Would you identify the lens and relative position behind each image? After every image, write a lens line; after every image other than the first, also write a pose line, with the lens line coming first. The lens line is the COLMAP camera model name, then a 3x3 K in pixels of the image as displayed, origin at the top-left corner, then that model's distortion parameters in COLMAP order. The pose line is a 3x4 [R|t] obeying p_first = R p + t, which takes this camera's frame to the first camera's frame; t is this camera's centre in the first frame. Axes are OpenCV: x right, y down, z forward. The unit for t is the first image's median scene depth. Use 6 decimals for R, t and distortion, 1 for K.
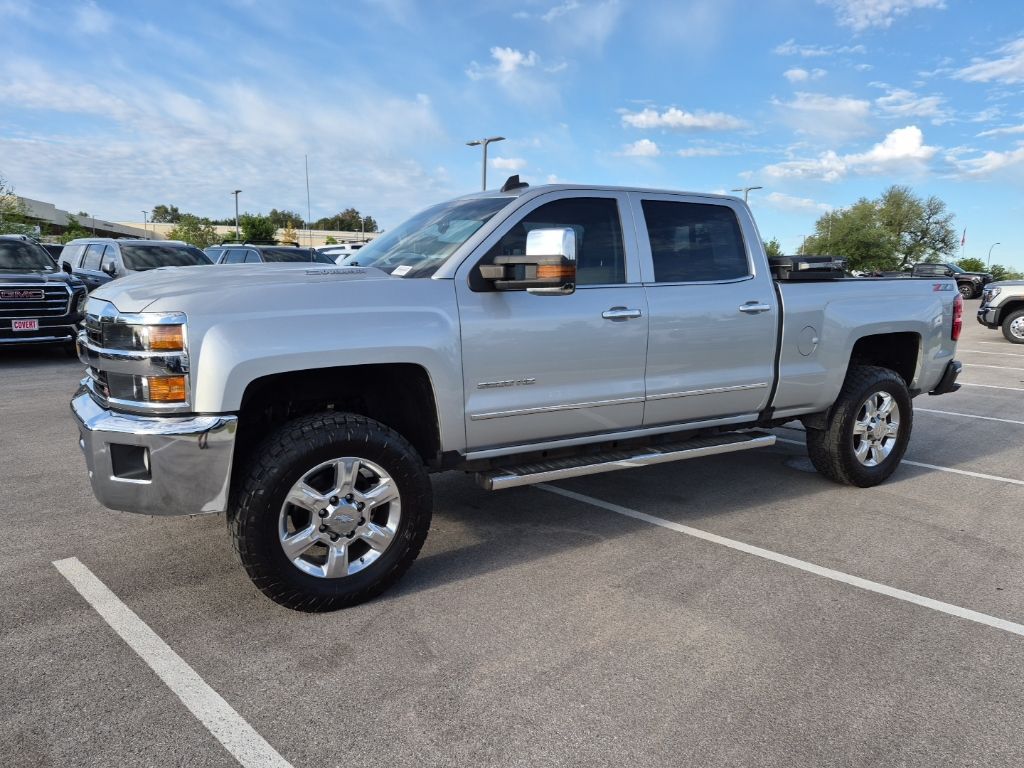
lens RADIAL K [[708.0, 0, 507.0], [0, 708.0, 397.5], [0, 0, 1]] dist [0.061853, -0.046346]
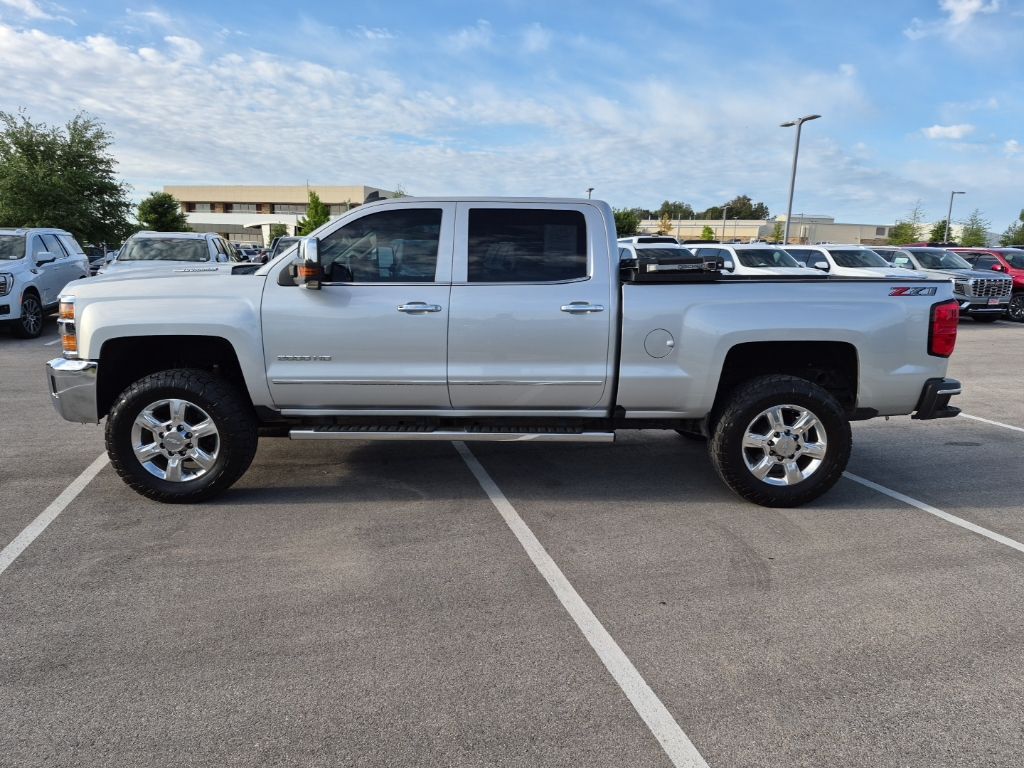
lens RADIAL K [[708.0, 0, 516.6], [0, 708.0, 399.9], [0, 0, 1]] dist [0.061853, -0.046346]
pose [[0.868314, 0.096570, -0.486524, 0.669193], [-0.087941, 0.995298, 0.040606, -0.021185], [0.488157, 0.007527, 0.872723, 0.040257]]
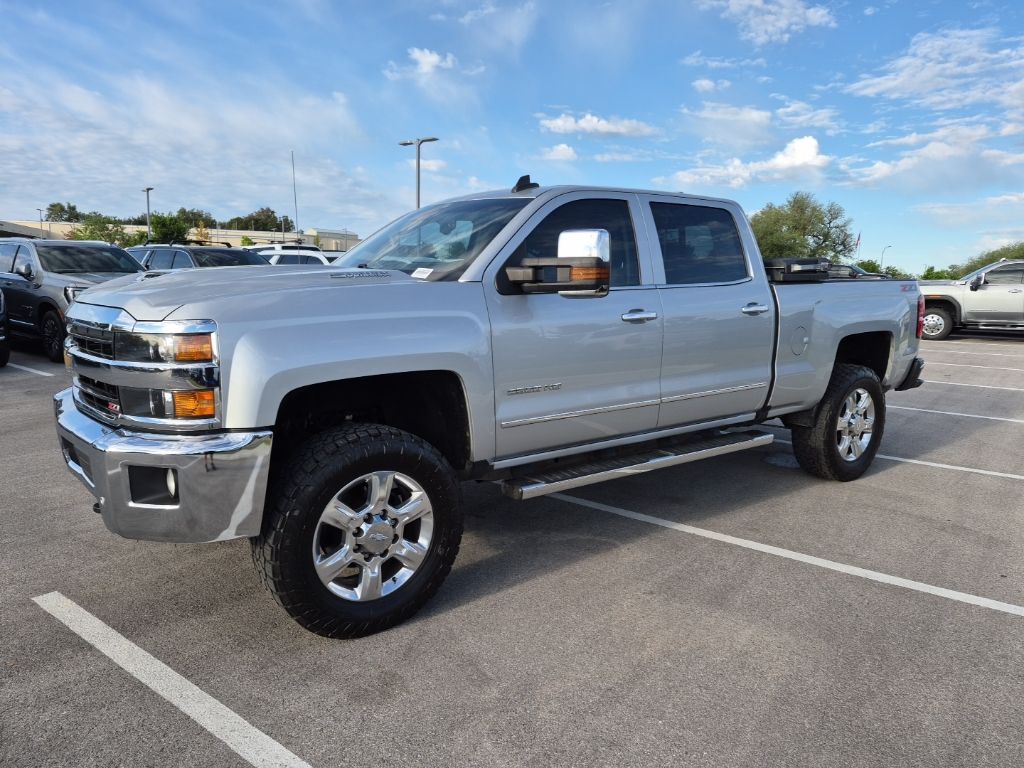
lens RADIAL K [[708.0, 0, 512.7], [0, 708.0, 392.1], [0, 0, 1]] dist [0.061853, -0.046346]
pose [[0.993371, -0.020884, 0.113038, -0.096184], [0.021920, 0.999728, -0.007928, -0.005881], [-0.112842, 0.010353, 0.993559, 0.027089]]
